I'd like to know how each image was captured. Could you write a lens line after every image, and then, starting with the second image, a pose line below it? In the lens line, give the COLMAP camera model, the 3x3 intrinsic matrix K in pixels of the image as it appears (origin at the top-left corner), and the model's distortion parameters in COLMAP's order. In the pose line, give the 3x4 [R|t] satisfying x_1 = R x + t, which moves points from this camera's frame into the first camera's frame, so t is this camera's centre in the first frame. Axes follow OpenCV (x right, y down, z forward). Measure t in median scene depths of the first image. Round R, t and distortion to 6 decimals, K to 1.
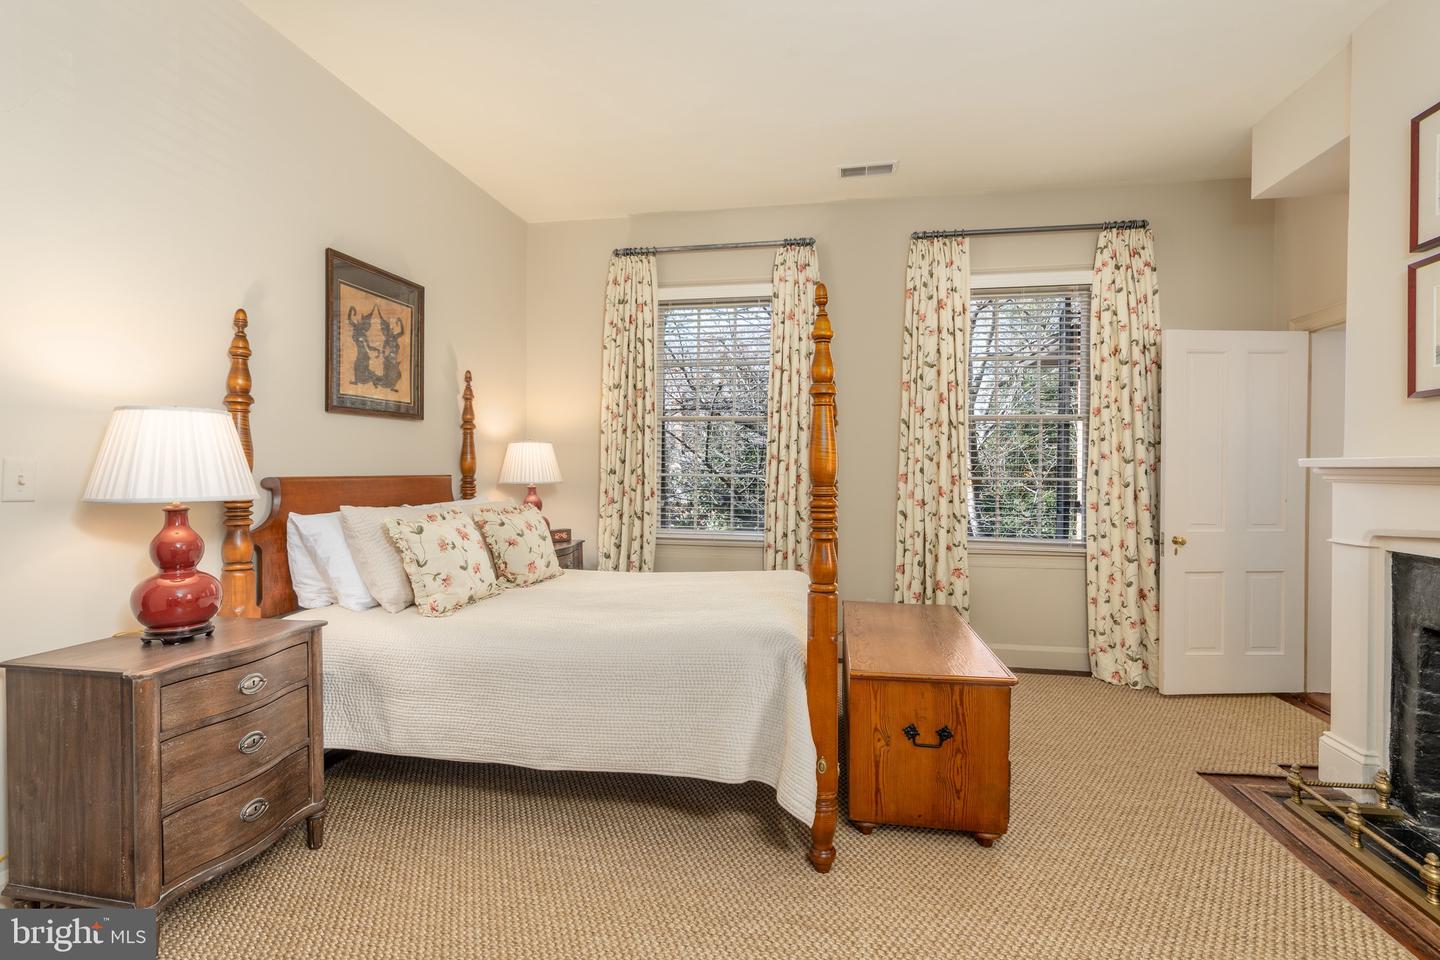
lens RADIAL K [[654.2, 0, 720.0], [0, 654.2, 480.0], [0, 0, 1]] dist [-0.001835, 0.000827]
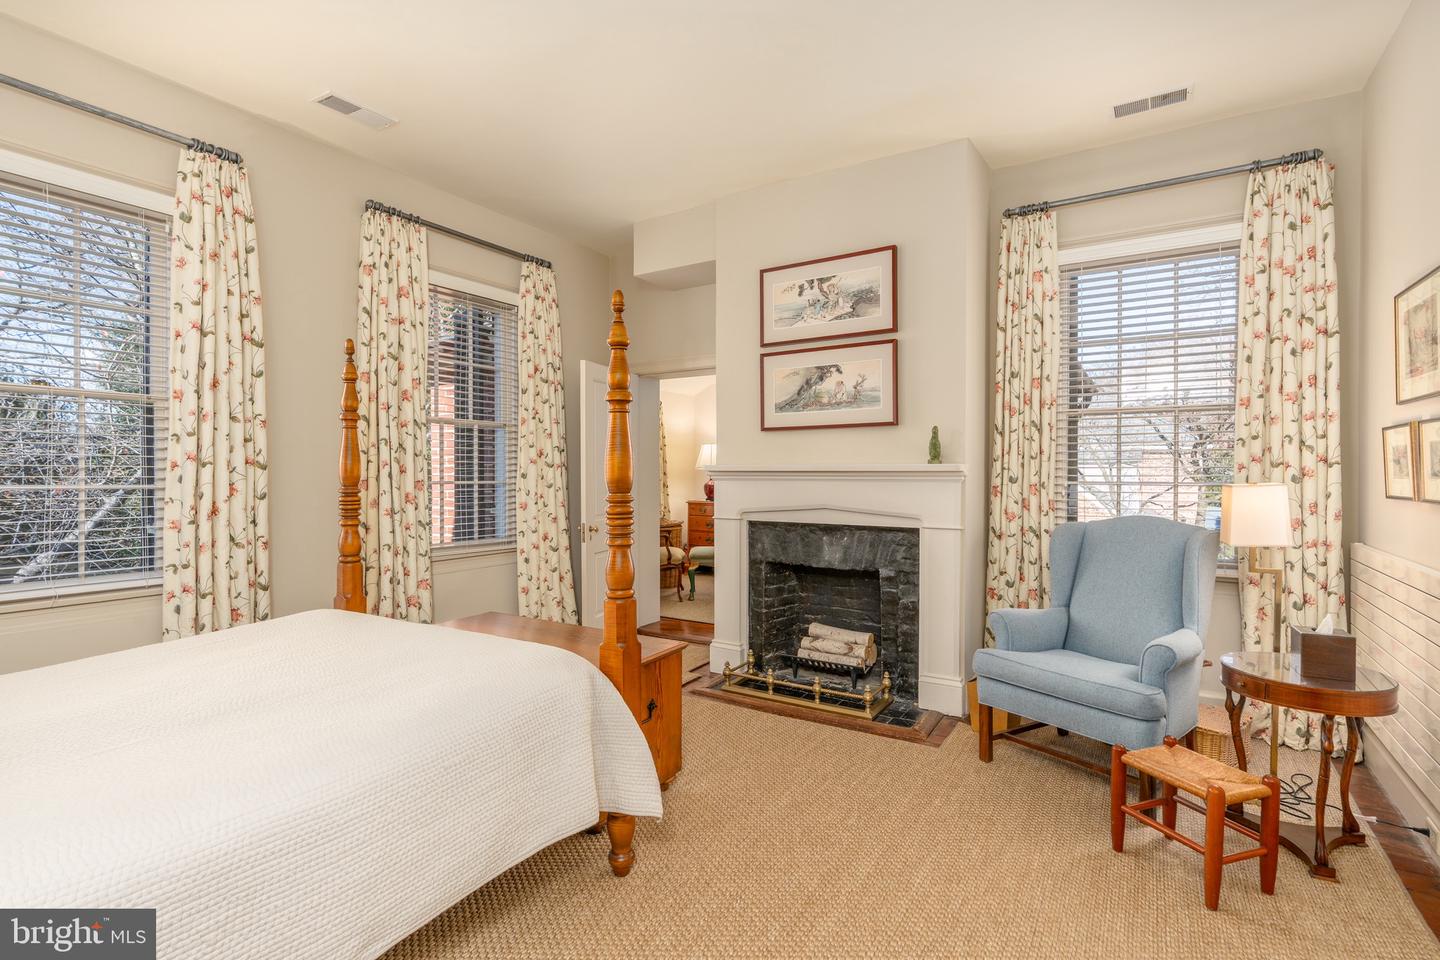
lens RADIAL K [[700.4, 0, 720.0], [0, 700.4, 480.0], [0, 0, 1]] dist [0.000253, 0.000447]
pose [[0.370731, -0.016788, 0.928589, -0.417258], [0.019933, 0.999750, 0.010116, -0.009147], [-0.928526, 0.014759, 0.370973, 0.243642]]
